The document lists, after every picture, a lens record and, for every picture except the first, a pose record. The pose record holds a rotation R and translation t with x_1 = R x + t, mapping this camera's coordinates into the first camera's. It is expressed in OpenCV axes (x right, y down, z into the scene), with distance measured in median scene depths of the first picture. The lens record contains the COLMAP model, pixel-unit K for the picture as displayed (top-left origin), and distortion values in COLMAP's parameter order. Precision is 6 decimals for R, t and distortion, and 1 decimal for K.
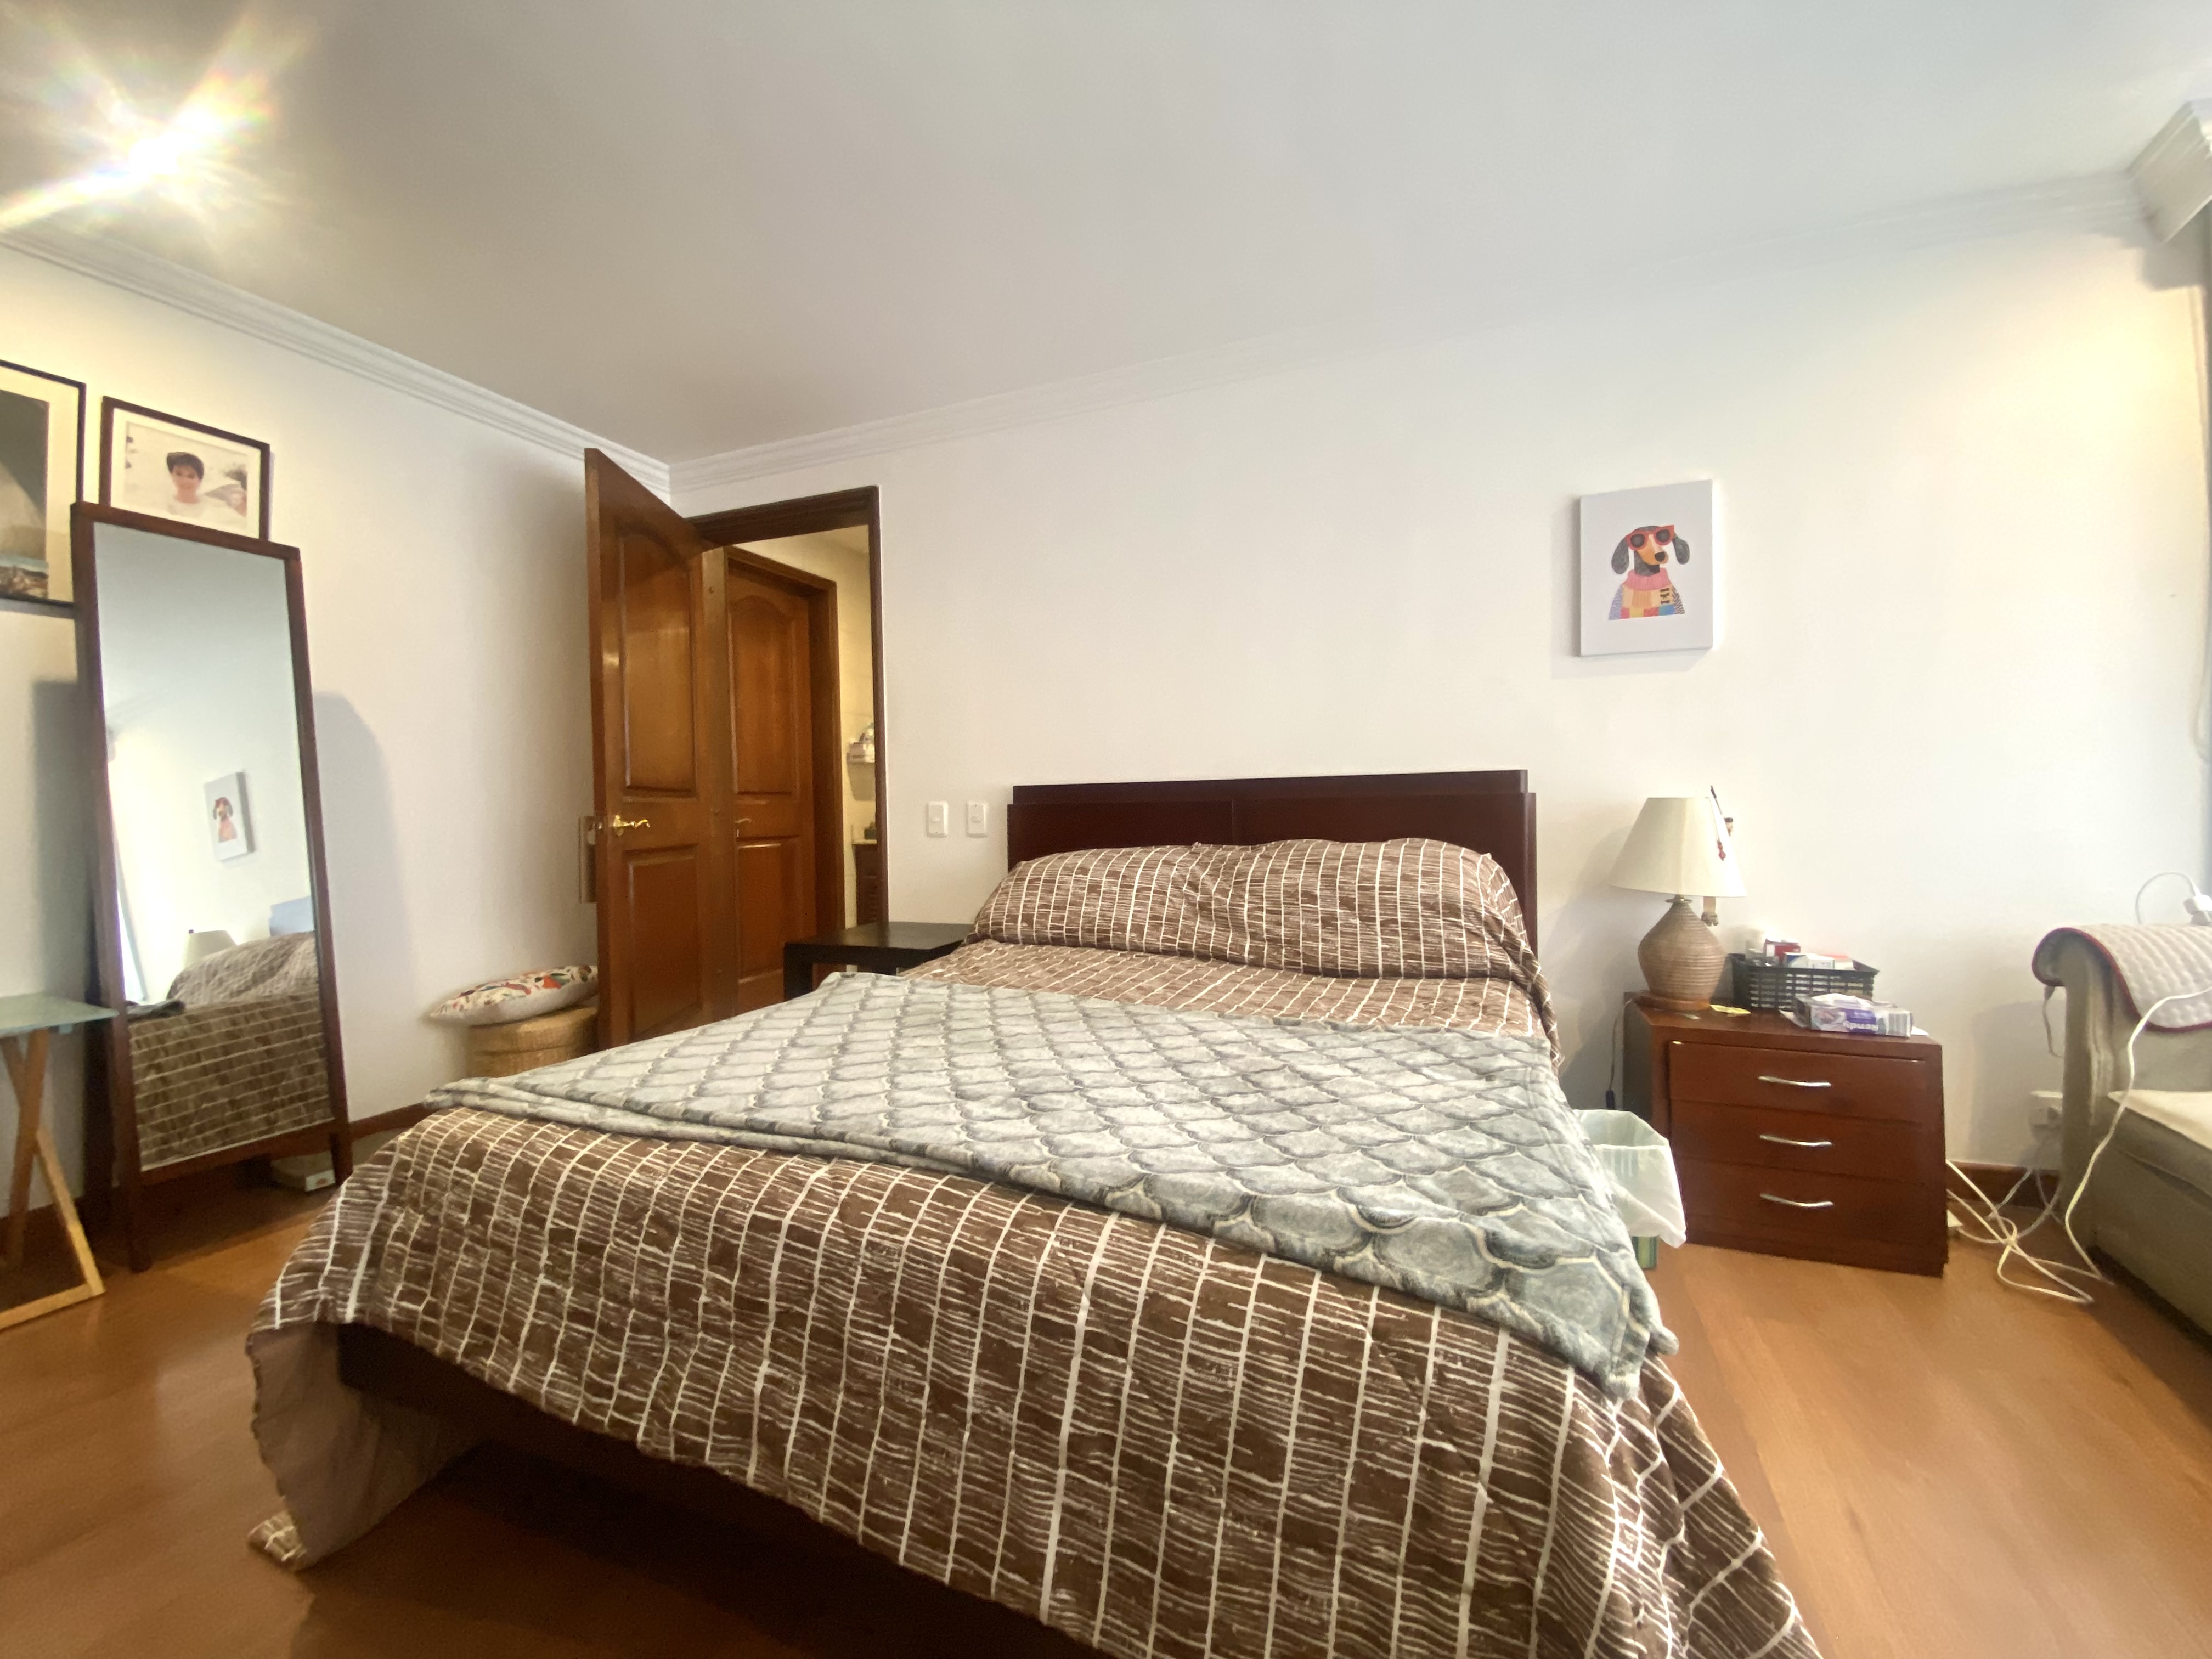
lens RADIAL K [[896.4, 0, 1101.0], [0, 896.4, 824.5], [0, 0, 1]] dist [0.034459, -0.024541]
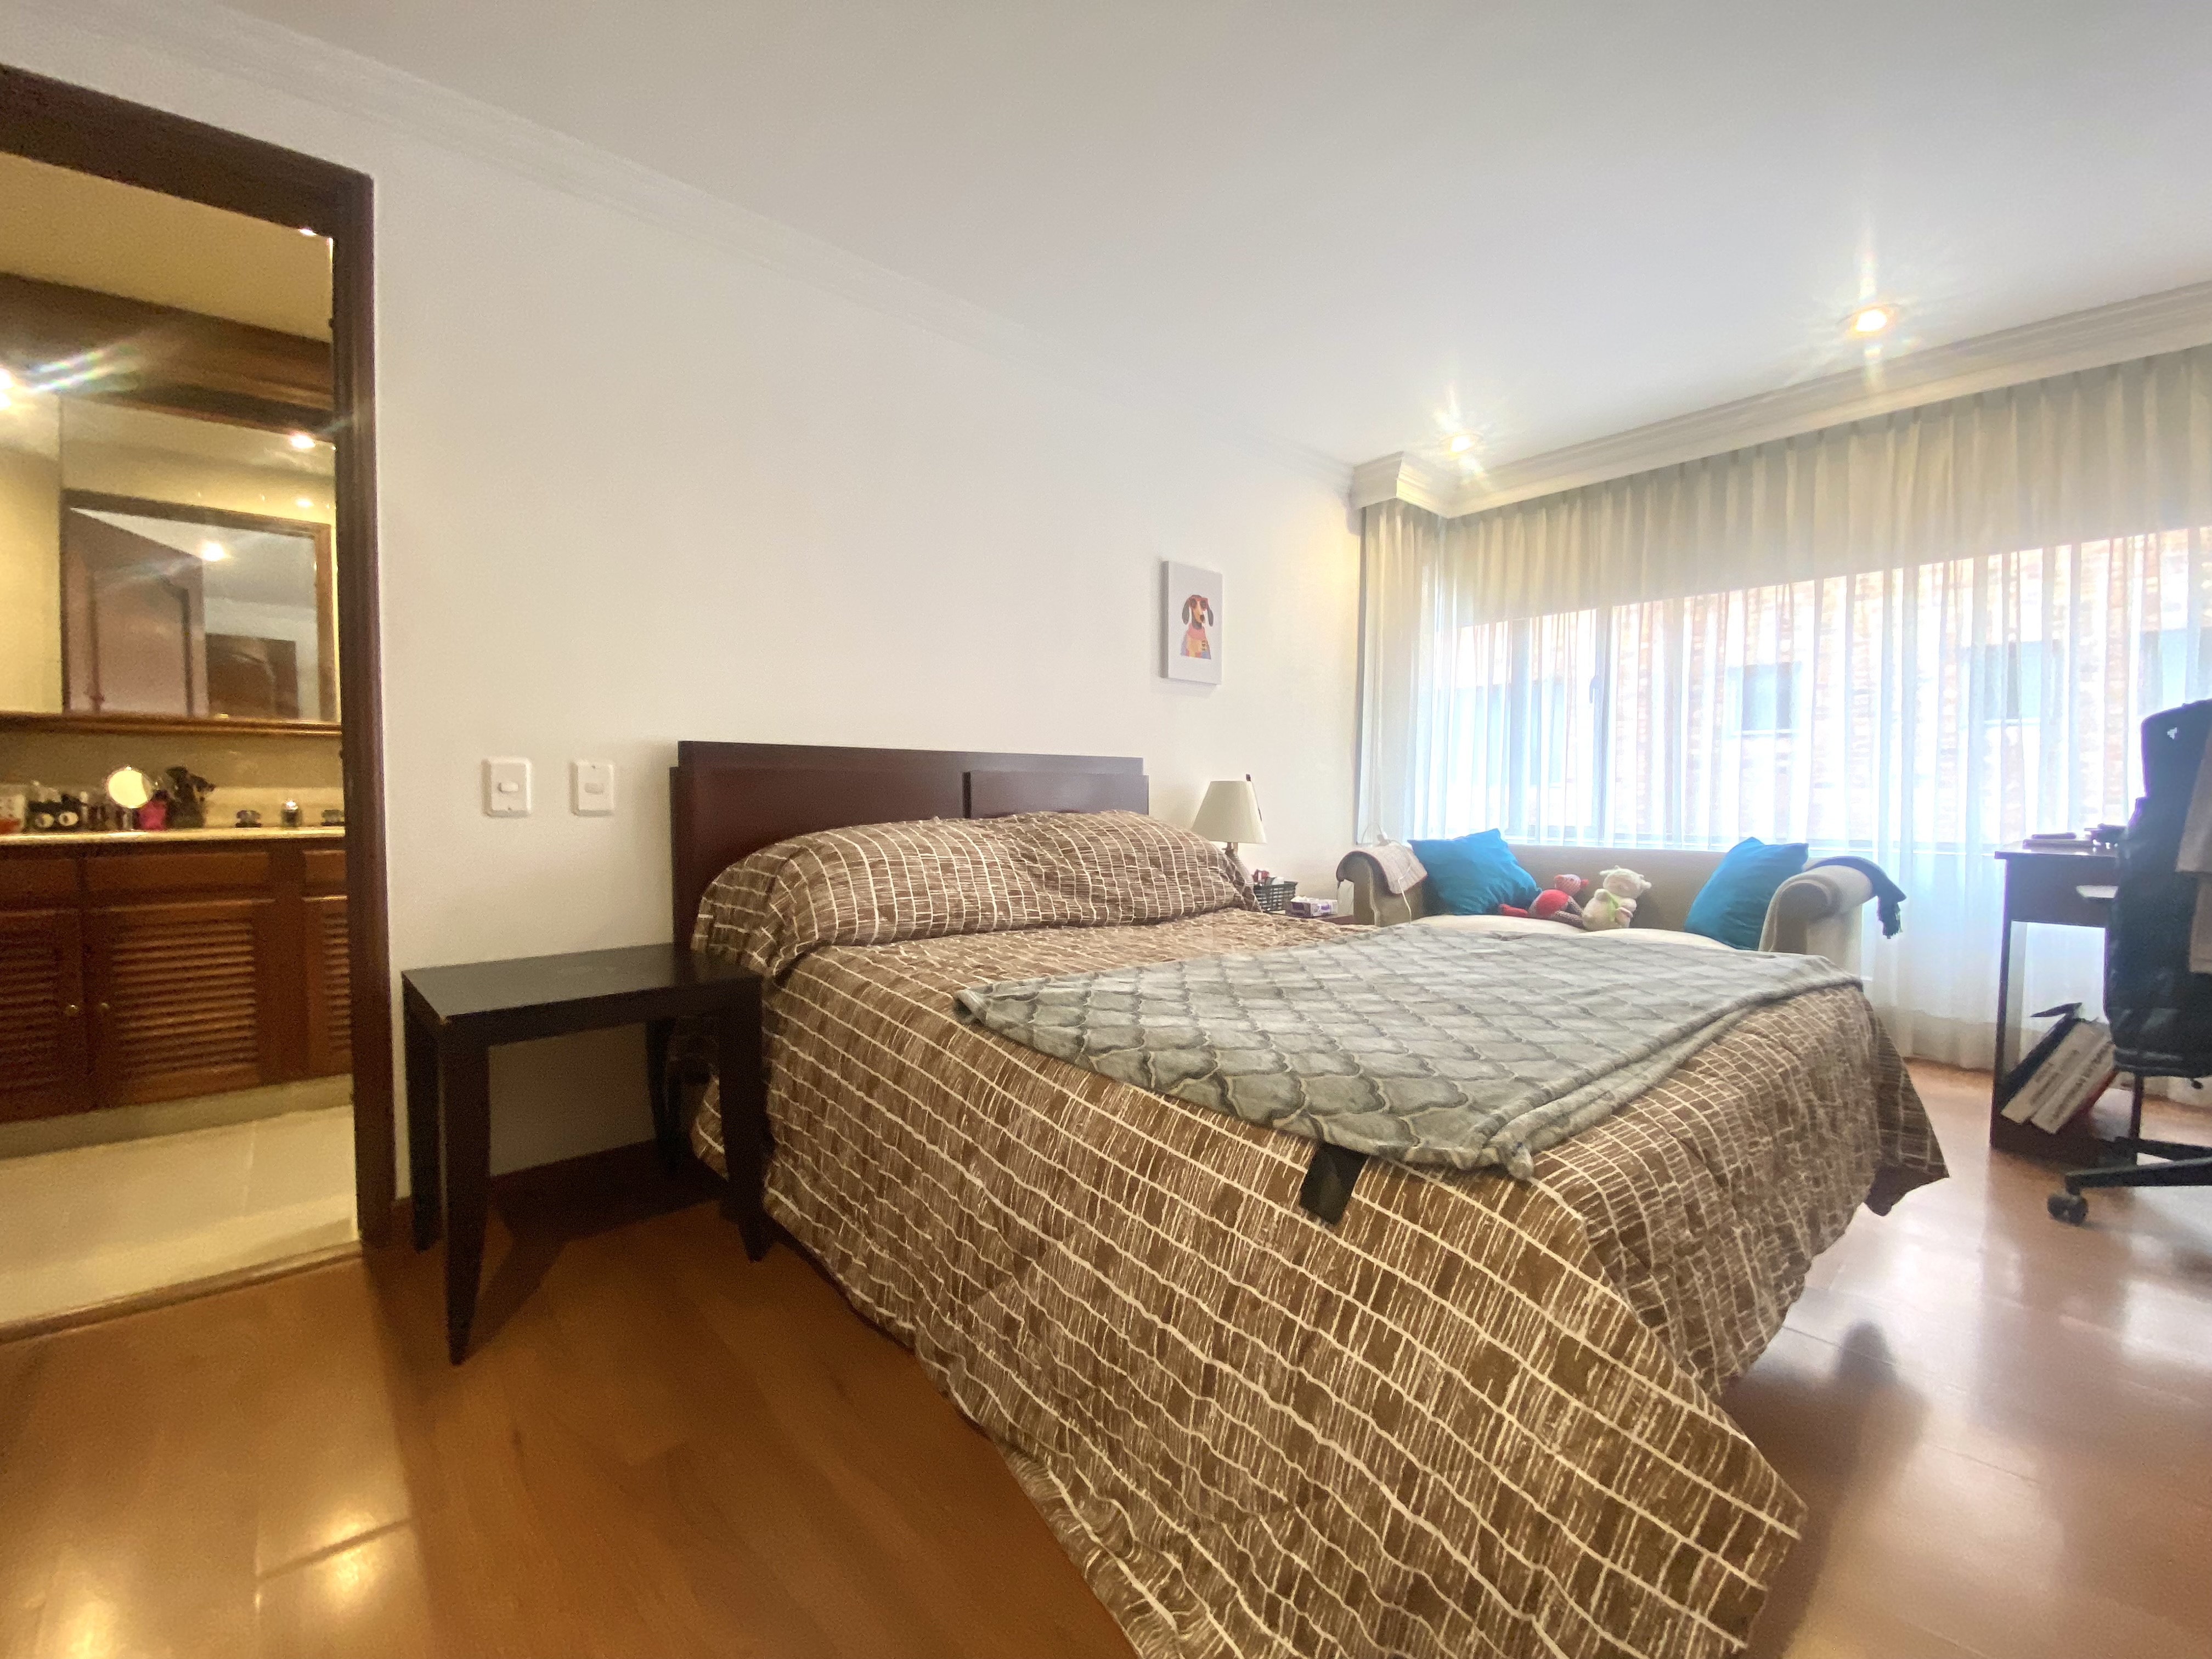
lens RADIAL K [[896.4, 0, 1101.0], [0, 896.4, 824.5], [0, 0, 1]] dist [0.034459, -0.024541]
pose [[0.423025, -0.017832, 0.905943, -0.788444], [0.005959, 0.999839, 0.016898, 0.016277], [-0.906098, -0.001750, 0.423063, 0.528131]]
